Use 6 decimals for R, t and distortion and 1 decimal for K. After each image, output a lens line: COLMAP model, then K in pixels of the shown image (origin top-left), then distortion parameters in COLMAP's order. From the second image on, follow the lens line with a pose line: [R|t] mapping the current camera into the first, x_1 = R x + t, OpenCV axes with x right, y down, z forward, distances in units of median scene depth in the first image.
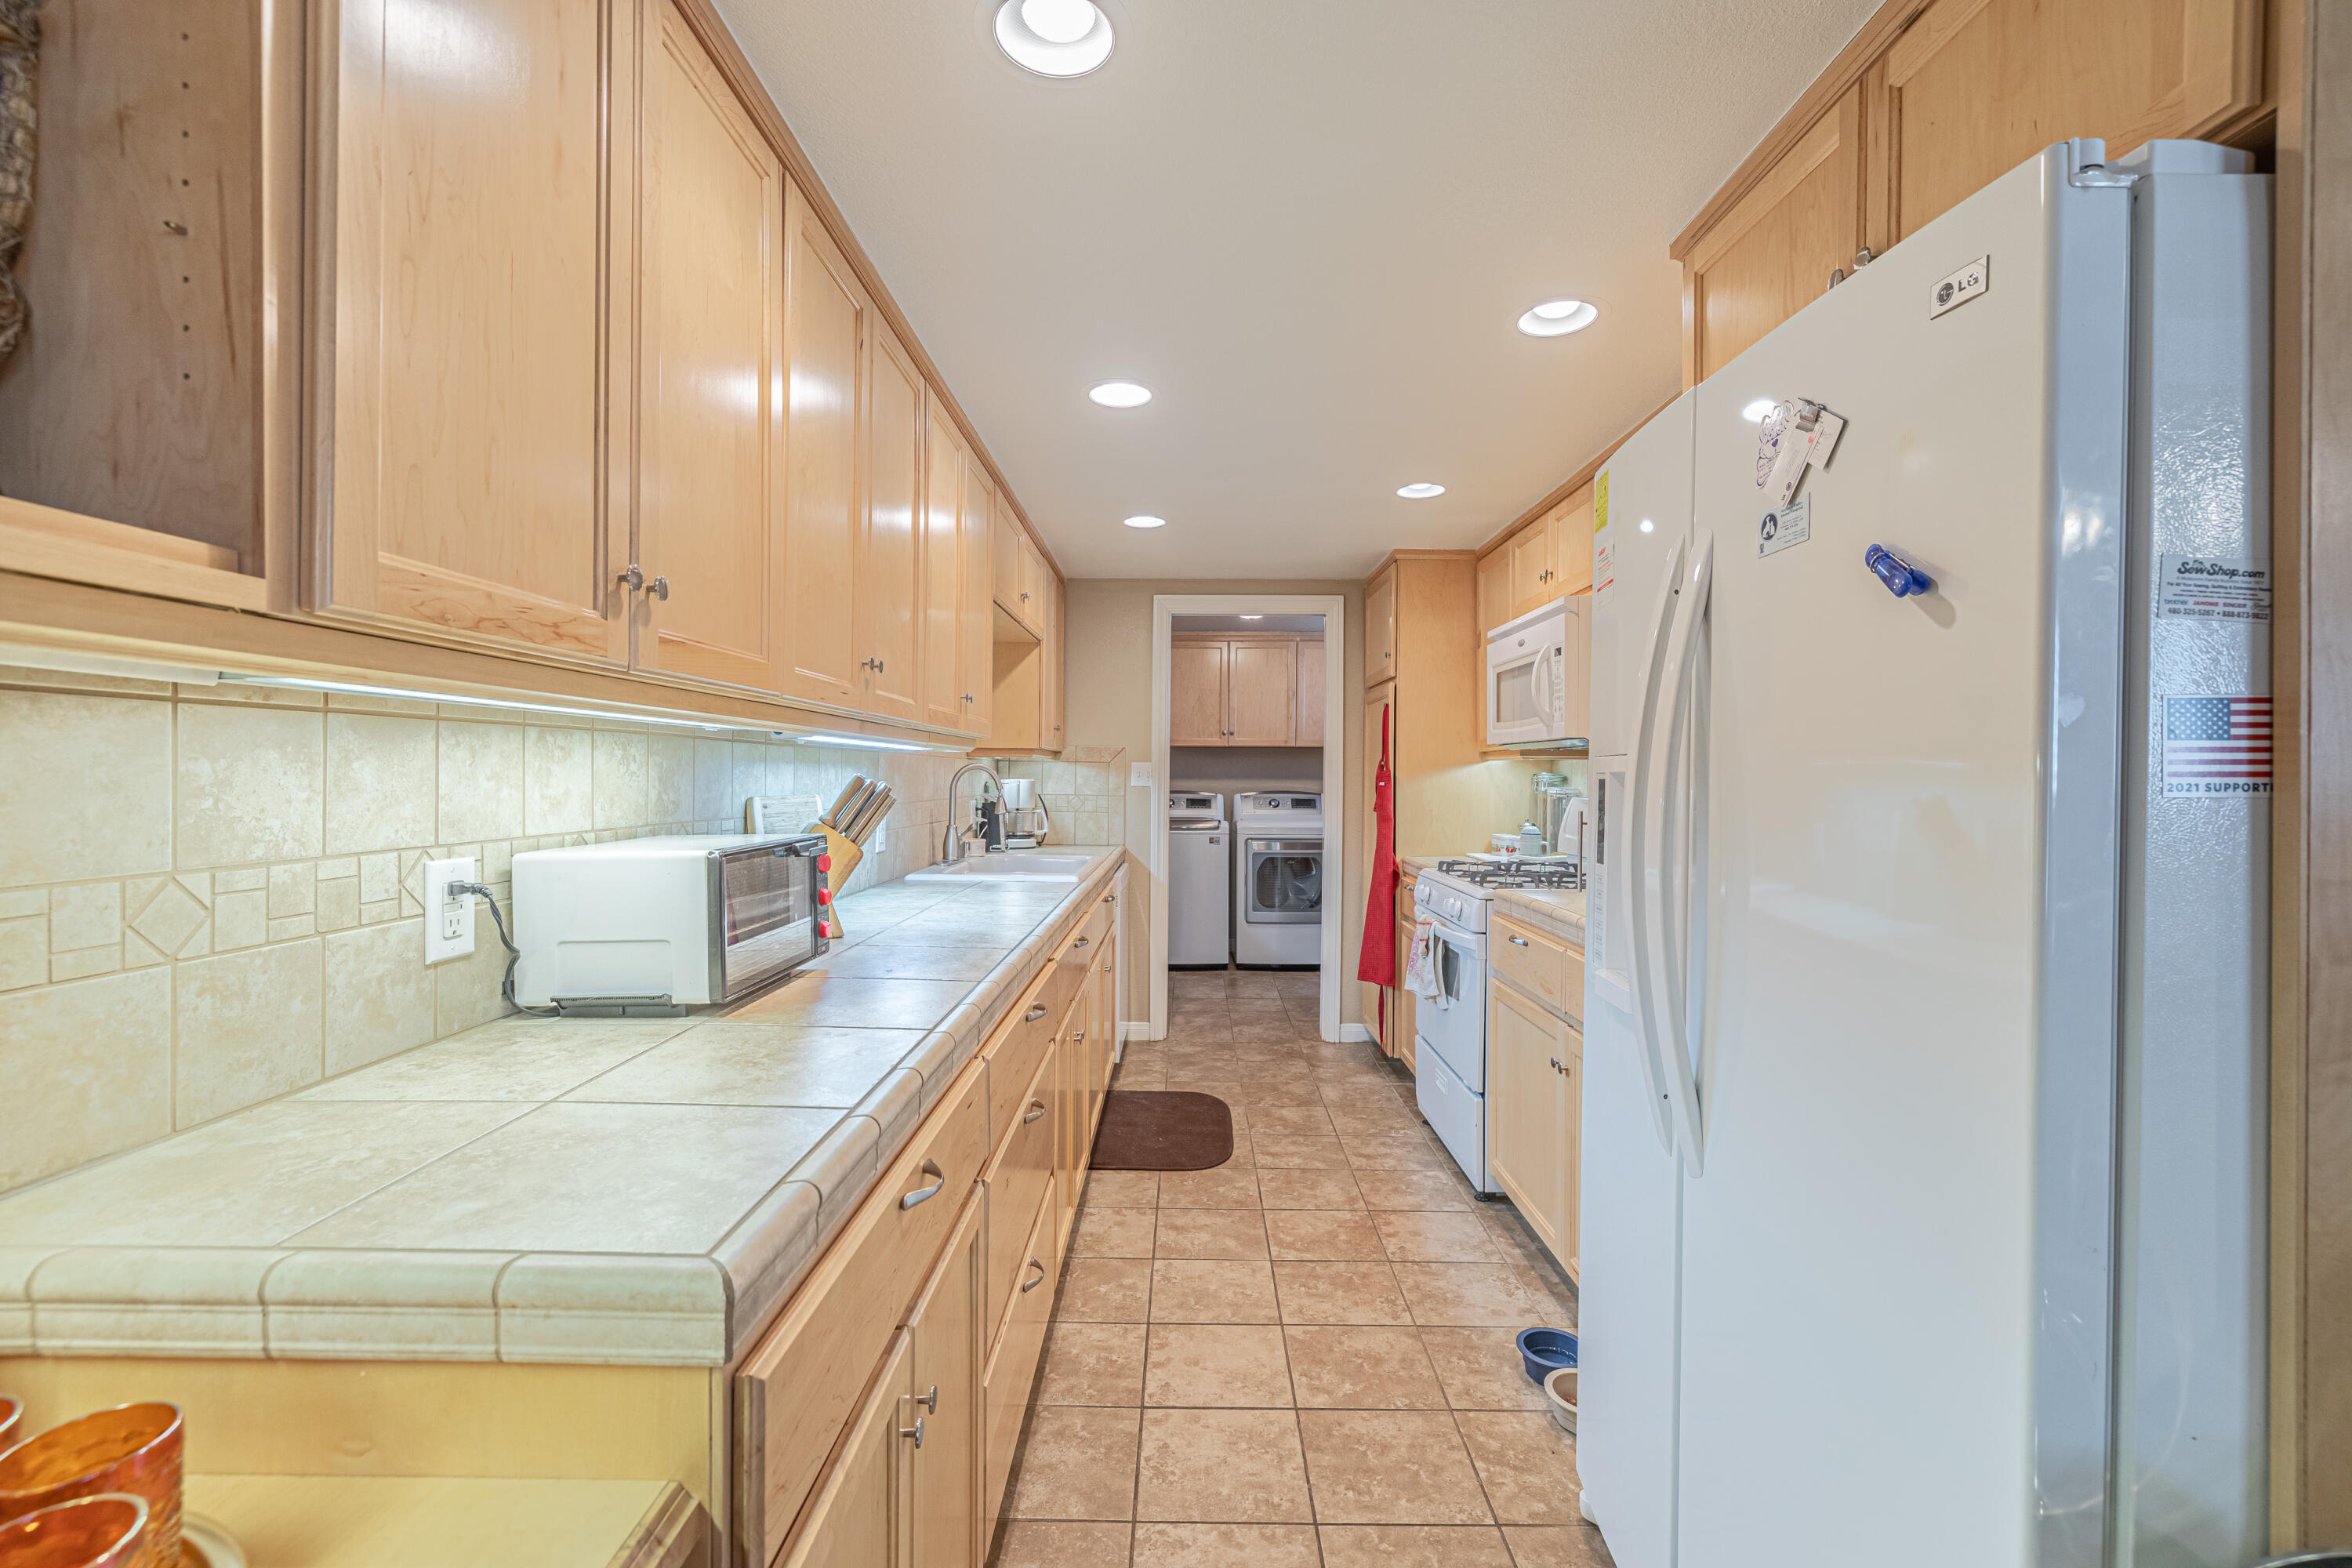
lens RADIAL K [[1054.1, 0, 1174.8], [0, 1054.1, 779.2], [0, 0, 1]] dist [-0.002020, -0.000360]
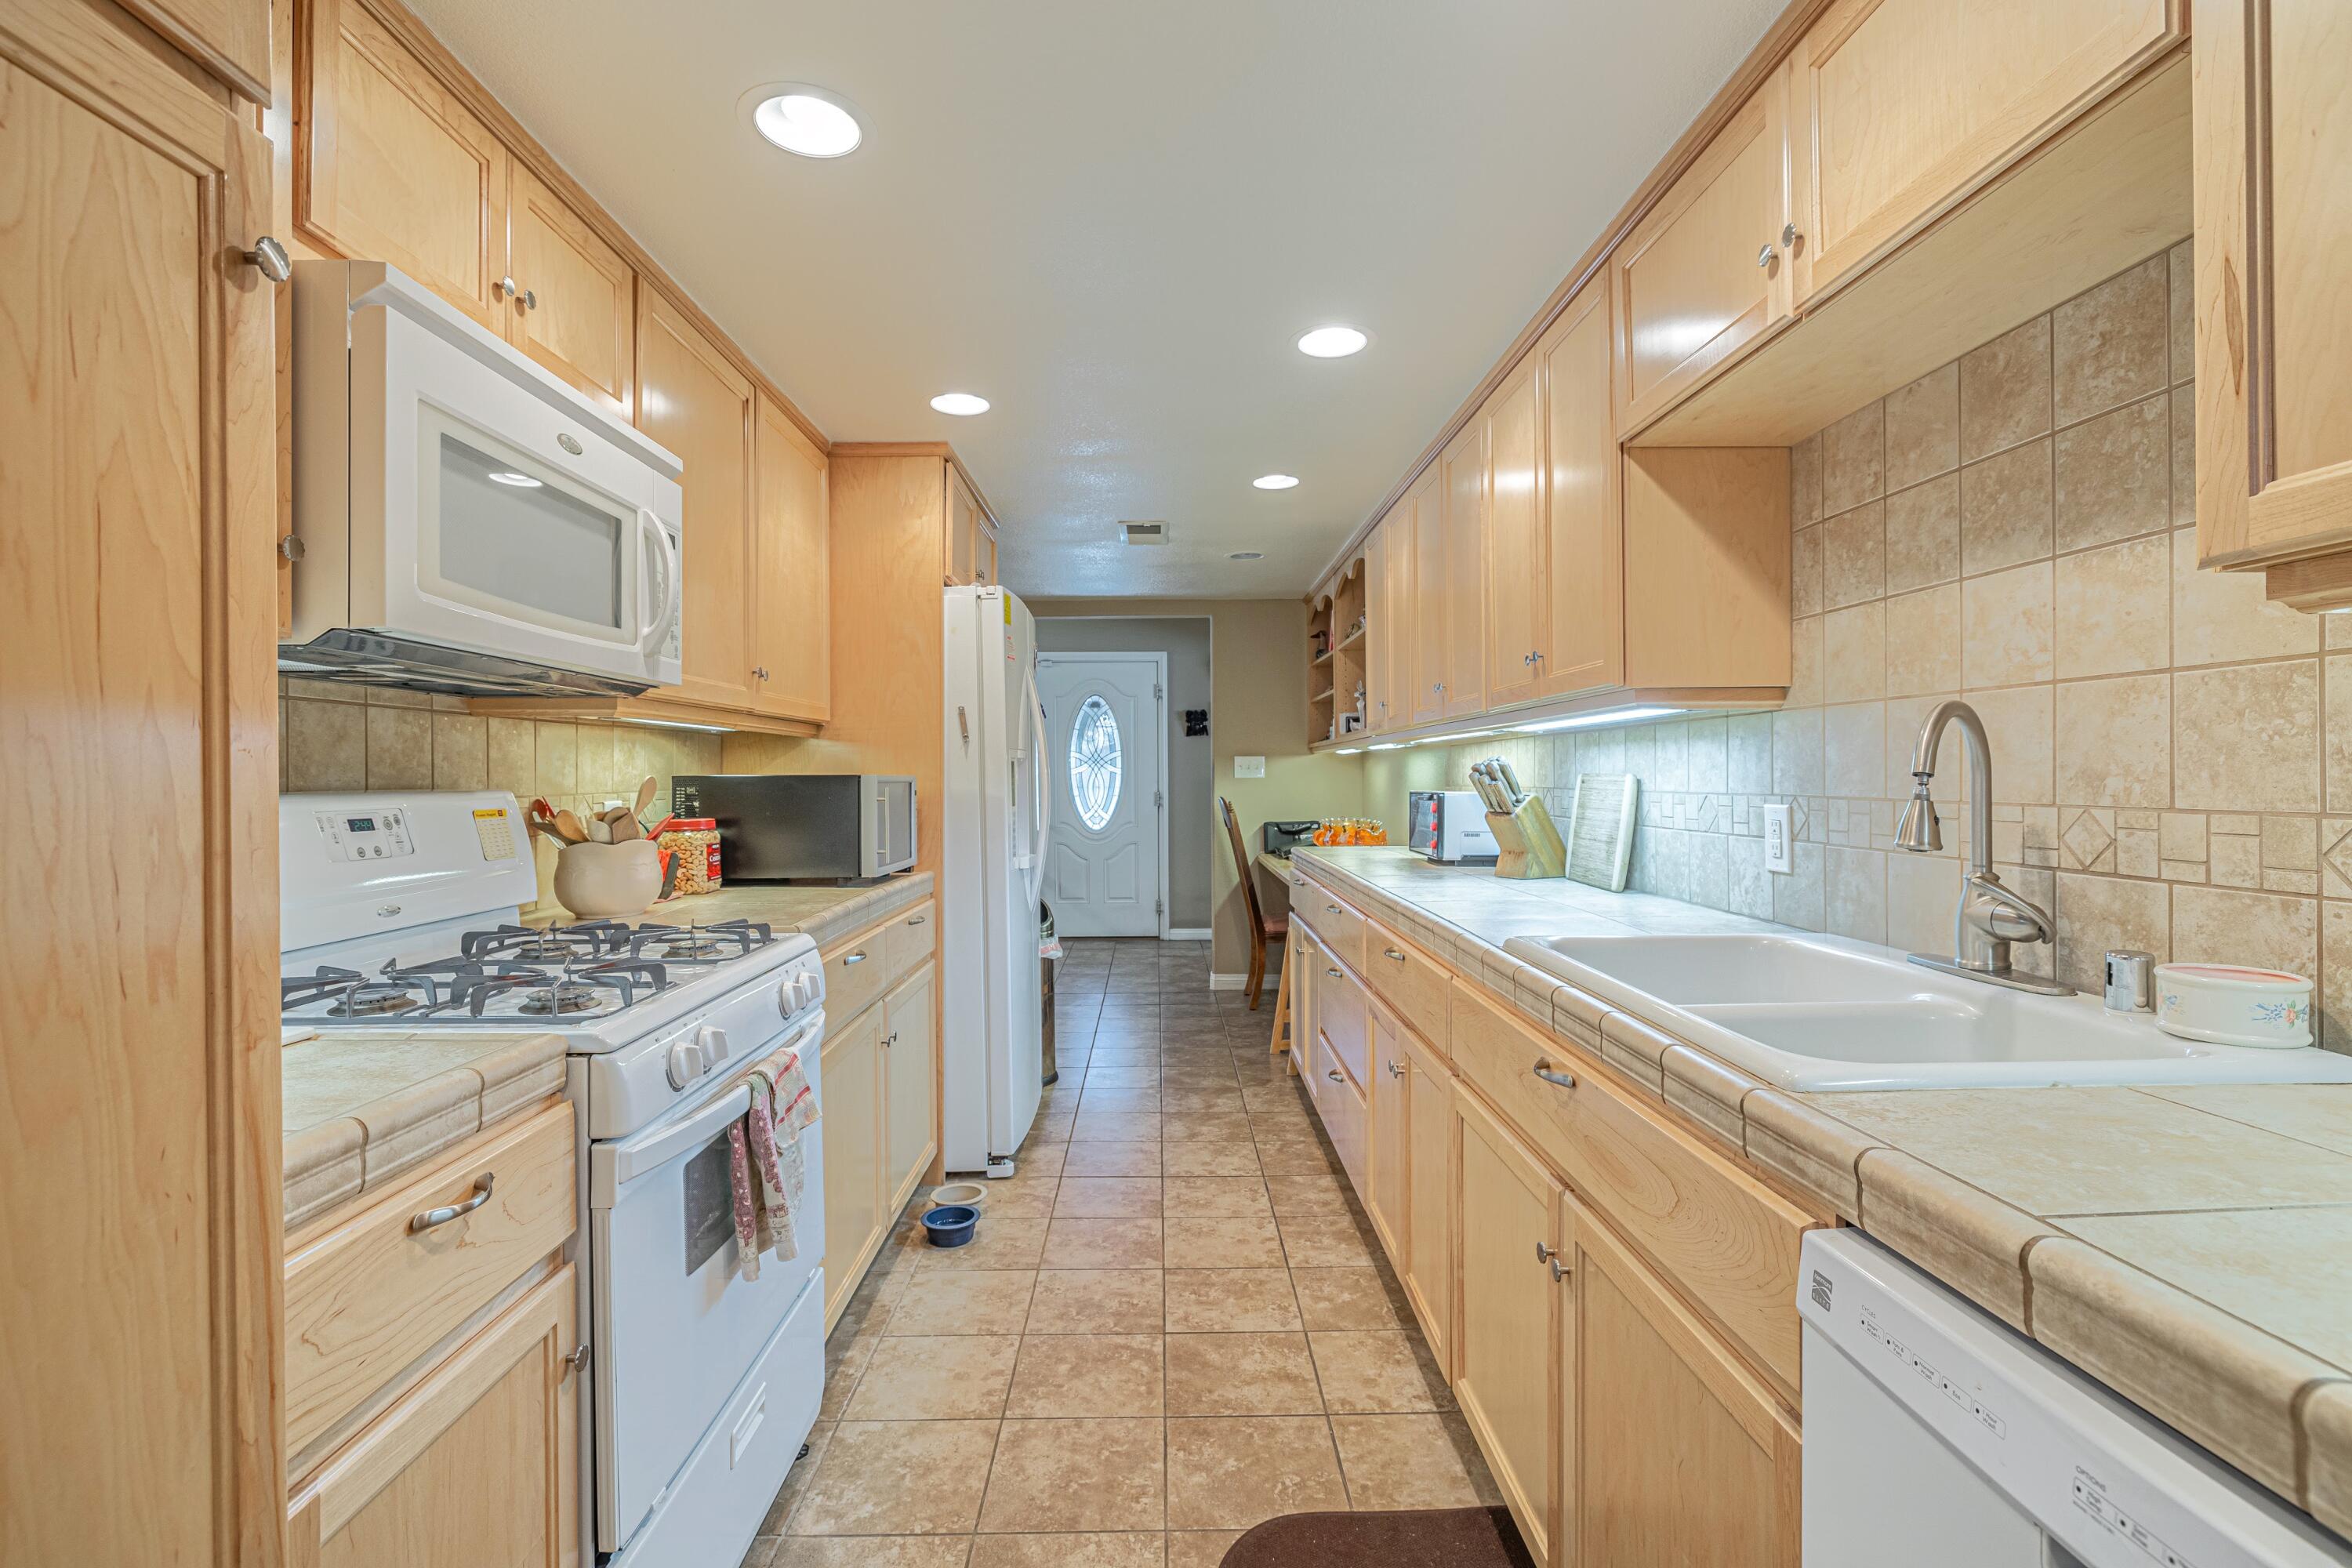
lens RADIAL K [[1054.1, 0, 1174.8], [0, 1054.1, 779.2], [0, 0, 1]] dist [-0.002020, -0.000360]
pose [[-0.999675, -0.001039, -0.025460, 0.103436], [-0.001207, 0.999978, 0.006594, 0.012051], [0.025453, 0.006623, -0.999654, 1.808522]]
